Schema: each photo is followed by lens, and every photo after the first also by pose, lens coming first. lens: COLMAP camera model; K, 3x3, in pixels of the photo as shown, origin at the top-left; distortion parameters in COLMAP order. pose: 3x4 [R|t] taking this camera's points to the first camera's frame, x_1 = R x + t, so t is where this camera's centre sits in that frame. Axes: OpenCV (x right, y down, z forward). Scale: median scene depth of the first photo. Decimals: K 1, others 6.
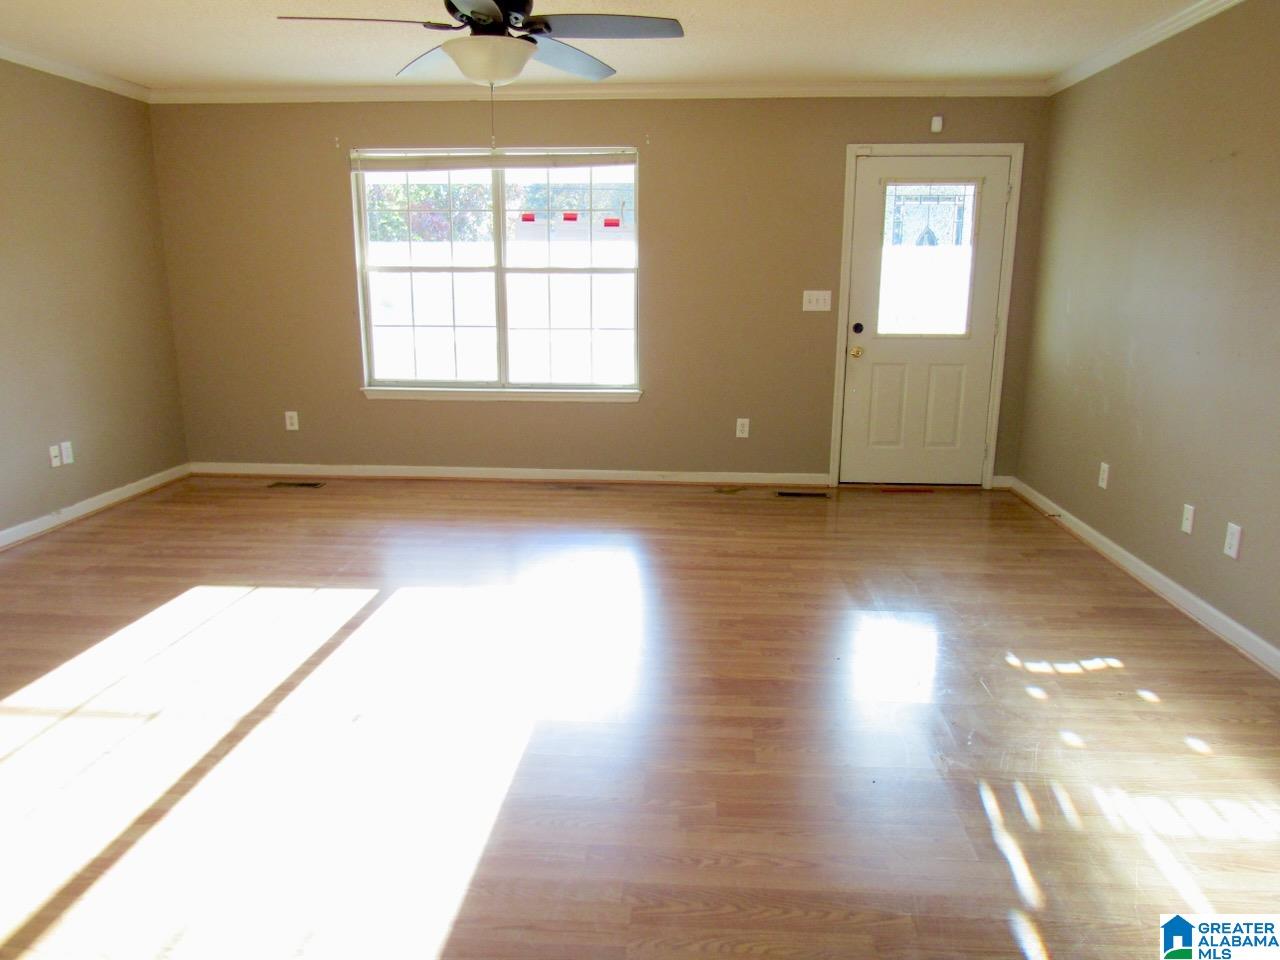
lens RADIAL K [[915.8, 0, 644.3], [0, 915.8, 483.9], [0, 0, 1]] dist [-0.005167, -0.003265]
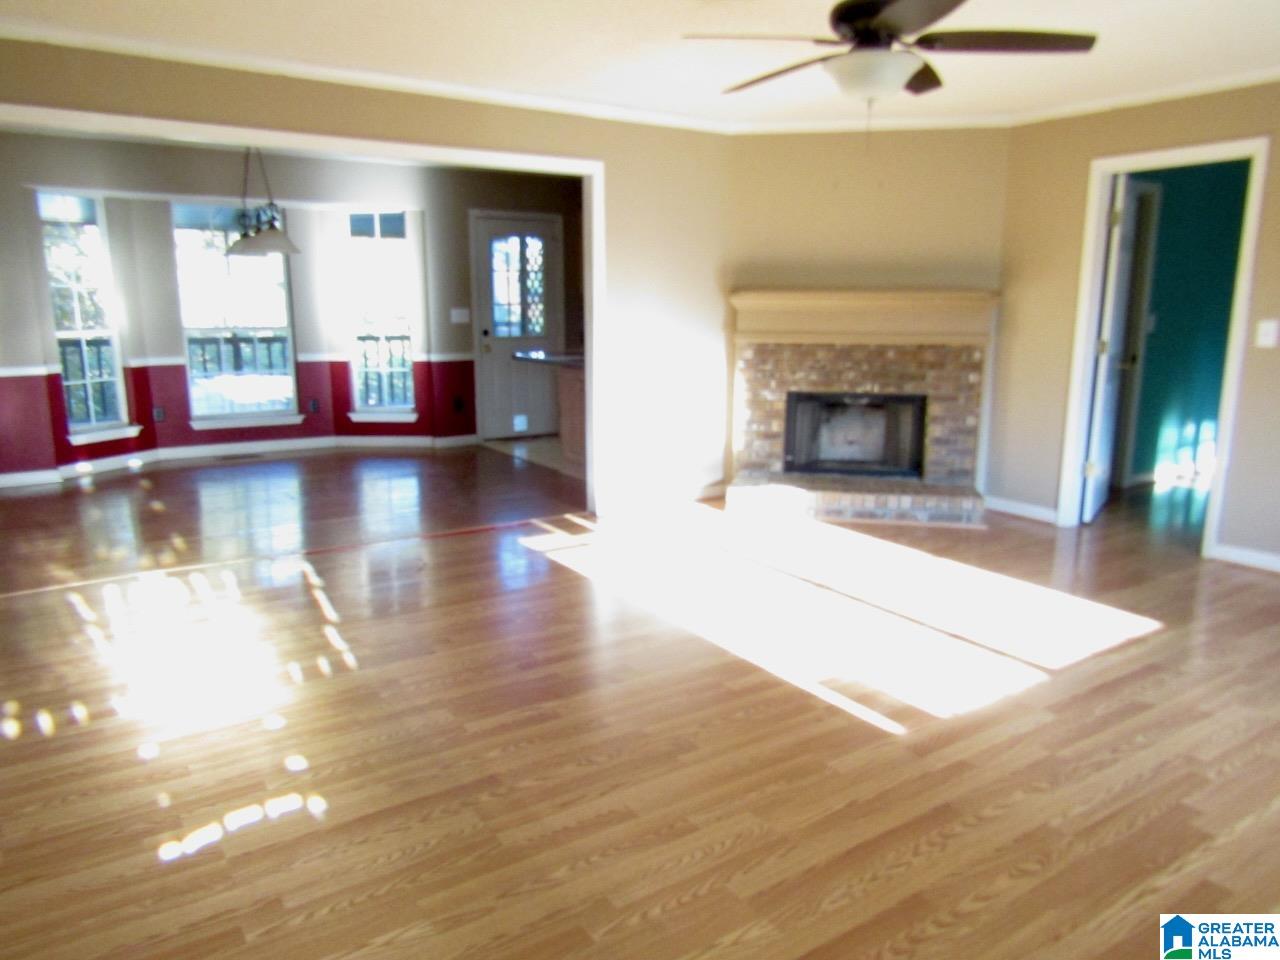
lens RADIAL K [[915.8, 0, 644.3], [0, 915.8, 483.9], [0, 0, 1]] dist [-0.005167, -0.003265]
pose [[-0.796475, 0.112468, -0.594120, 0.642689], [-0.147767, 0.916557, 0.371602, -0.386559], [0.586338, 0.383763, -0.713396, 1.688547]]
